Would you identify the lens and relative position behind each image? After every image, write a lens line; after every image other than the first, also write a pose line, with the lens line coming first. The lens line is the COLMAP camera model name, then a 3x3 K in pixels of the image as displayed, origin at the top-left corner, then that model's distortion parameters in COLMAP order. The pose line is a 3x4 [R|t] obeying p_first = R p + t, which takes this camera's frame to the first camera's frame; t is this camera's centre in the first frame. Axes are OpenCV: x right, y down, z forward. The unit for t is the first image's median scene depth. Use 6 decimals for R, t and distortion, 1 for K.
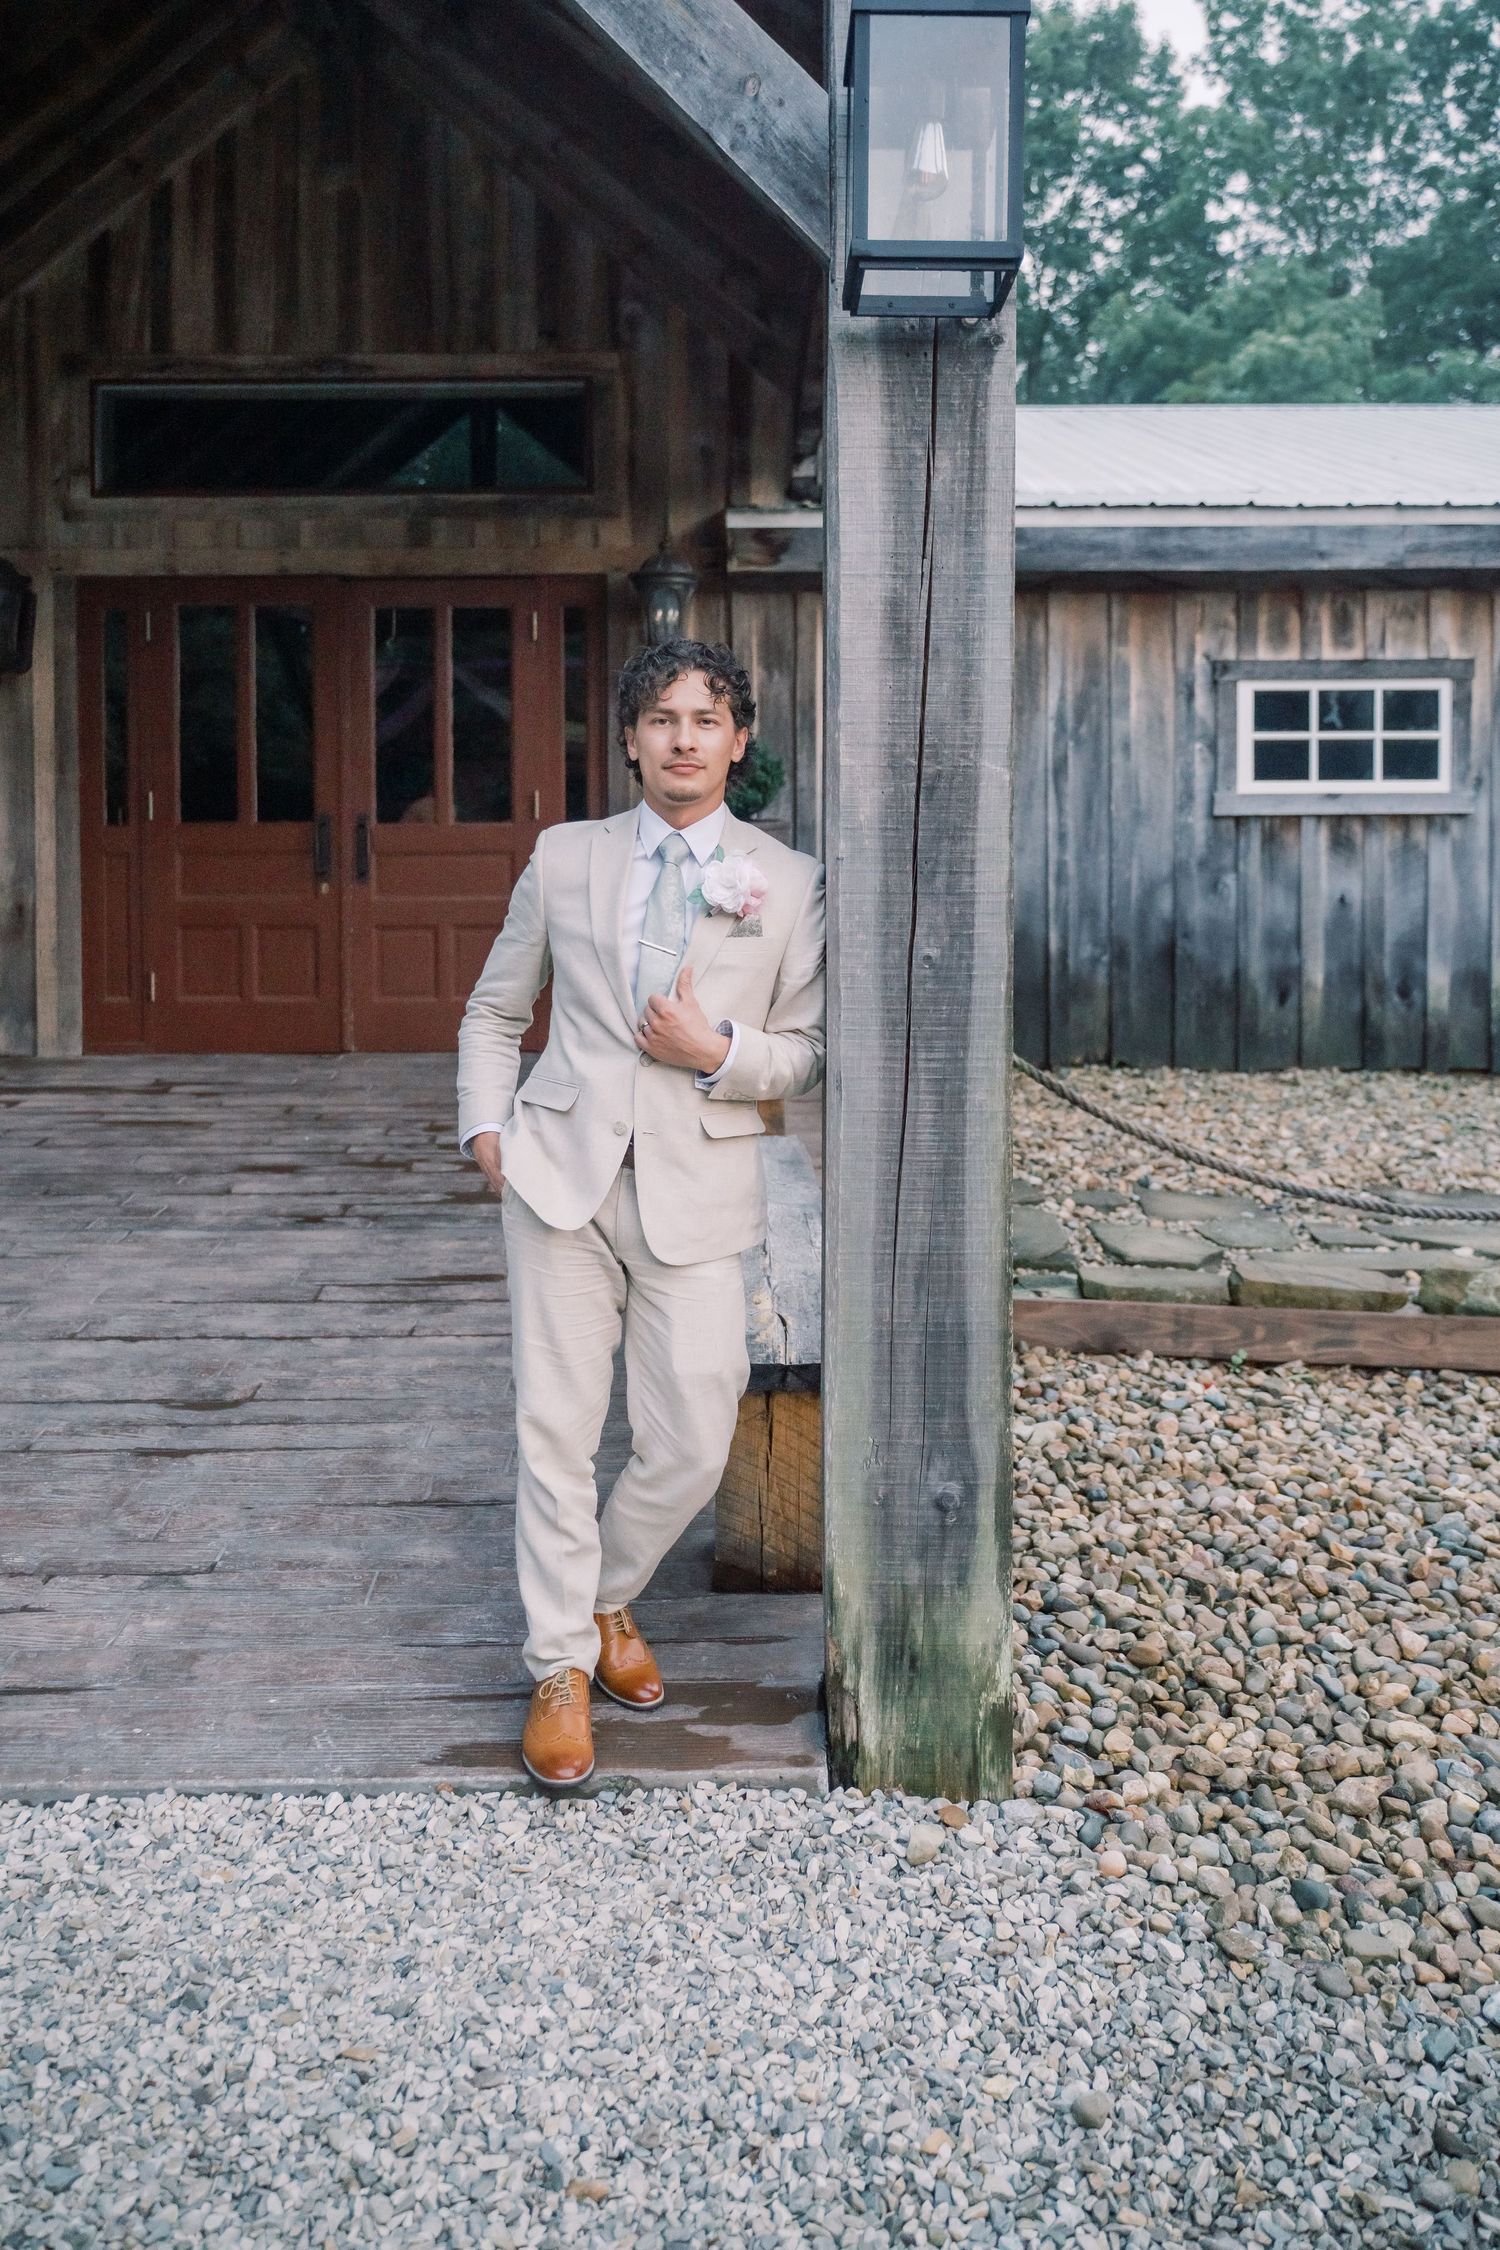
lens RADIAL K [[2288.4, 0, 750.0], [0, 2288.4, 1125.0], [0, 0, 1]] dist [0.006863, -0.335345]
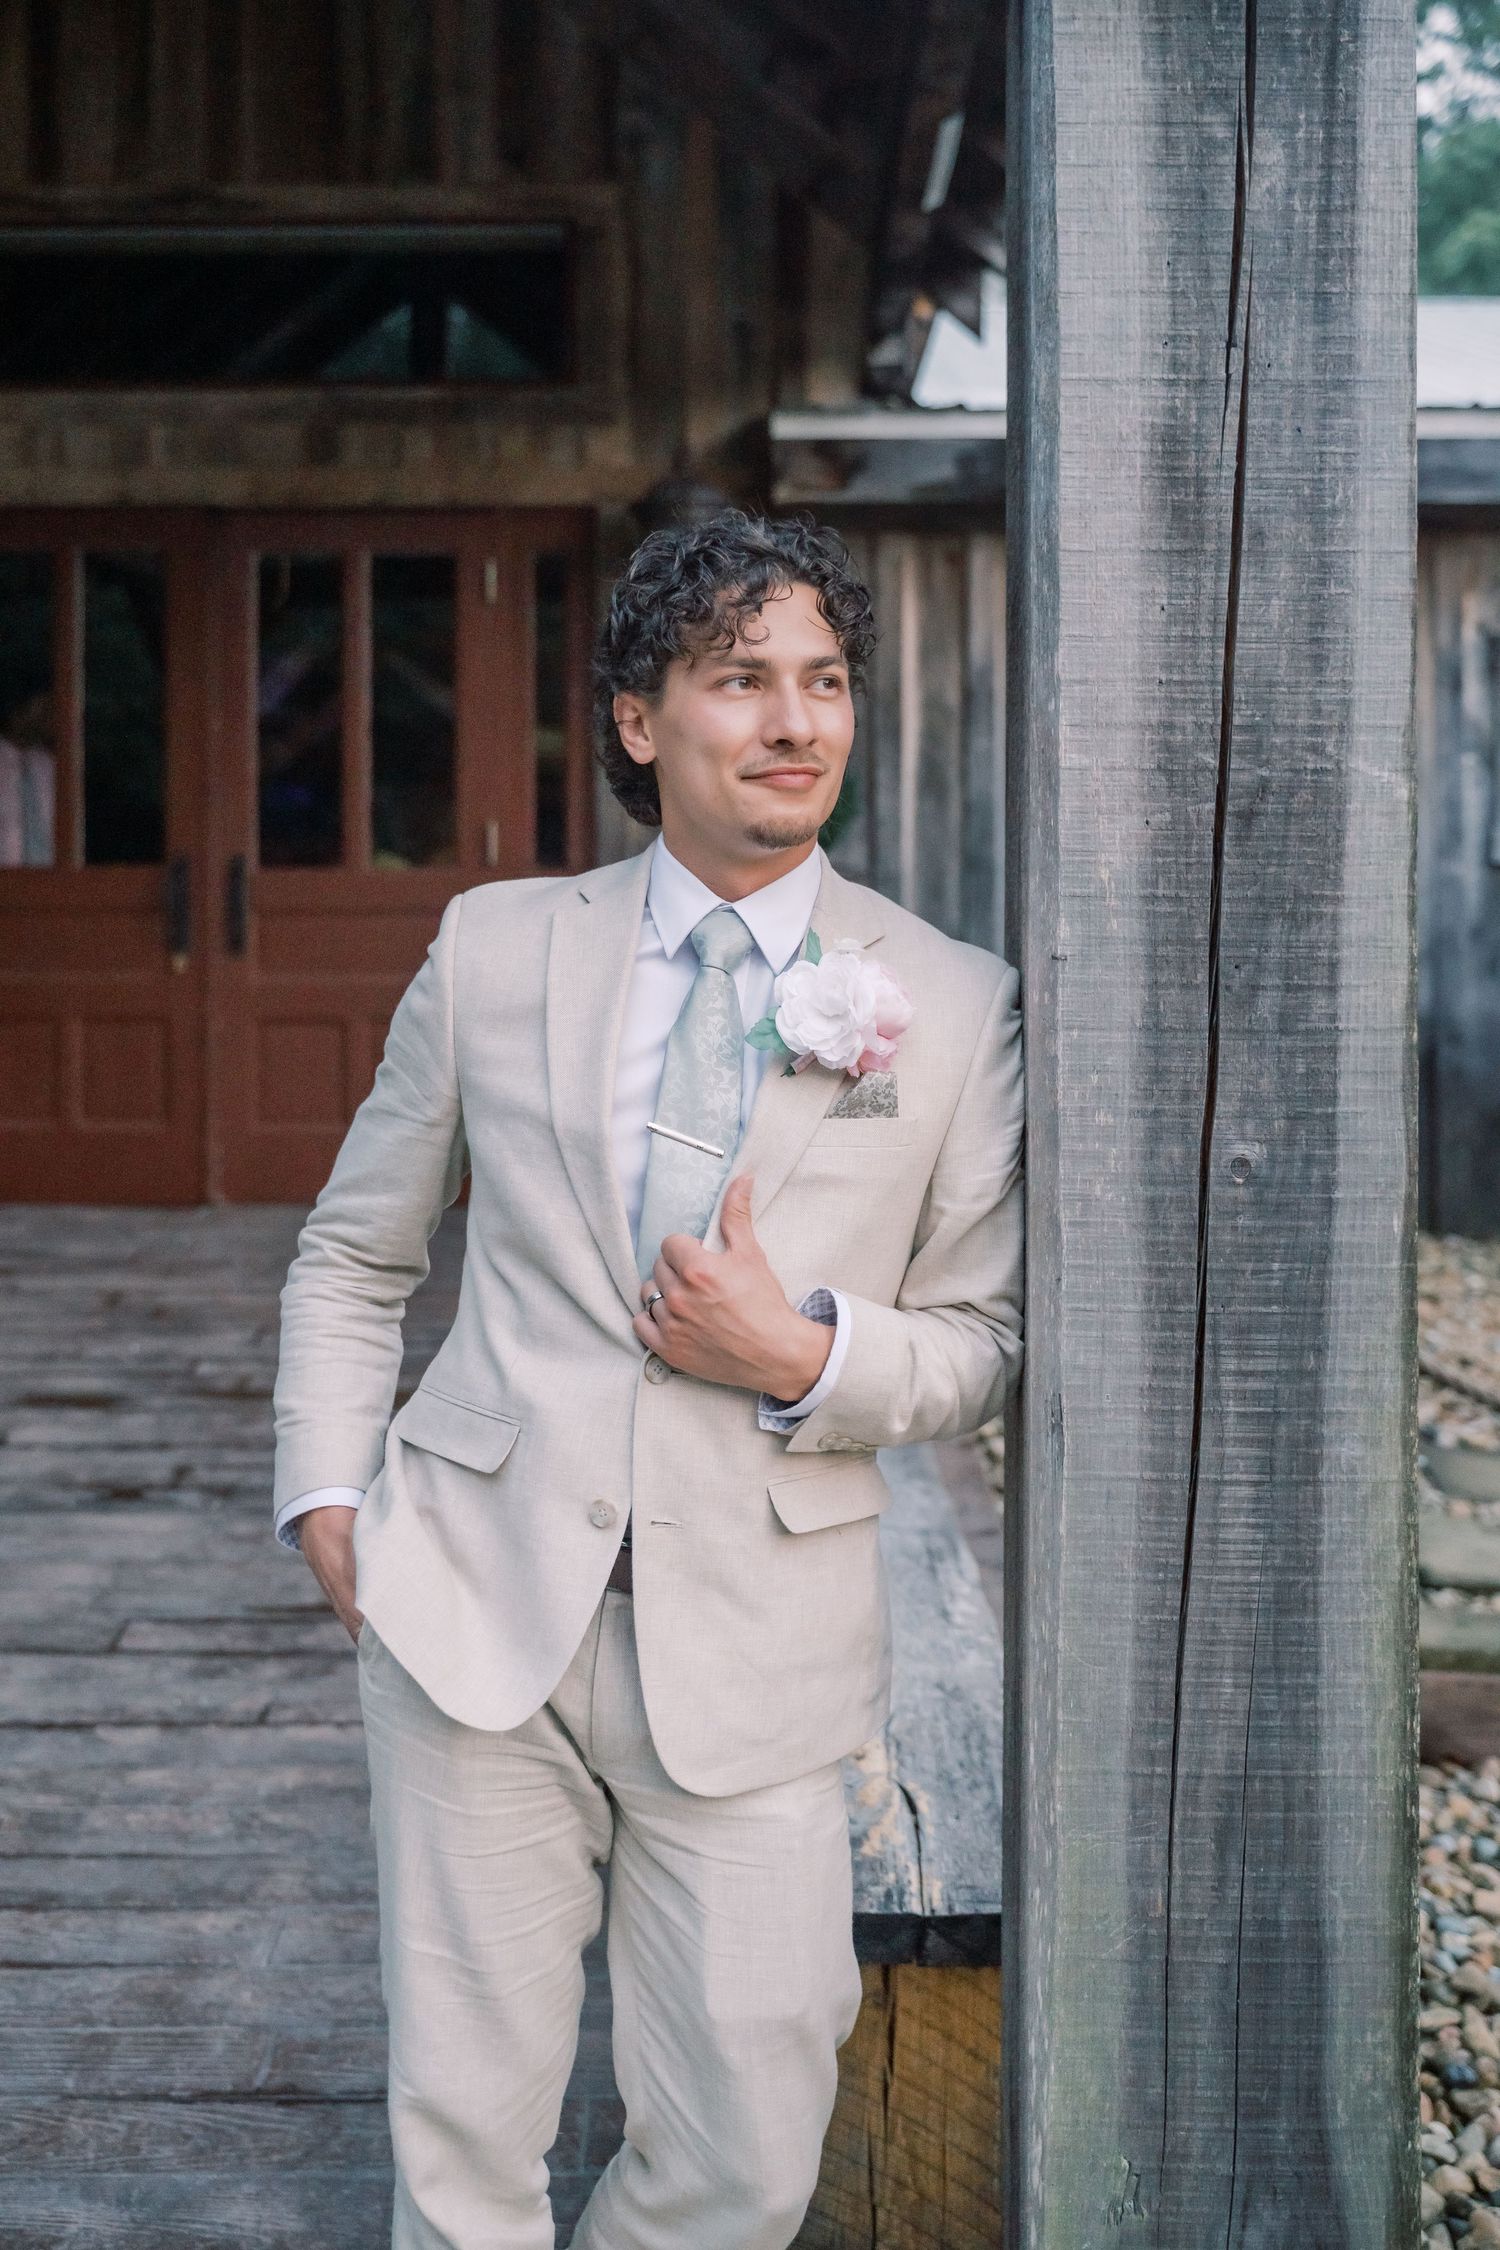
lens RADIAL K [[2421.4, 0, 810.6], [0, 2421.4, 1125.1], [0, 0, 1]] dist [-0.057272, 0.013387]
pose [[0.999748, 0.002136, 0.022327, -0.019684], [-0.001636, 0.999748, -0.022386, -0.055066], [-0.022369, 0.022344, 0.999500, 0.388556]]
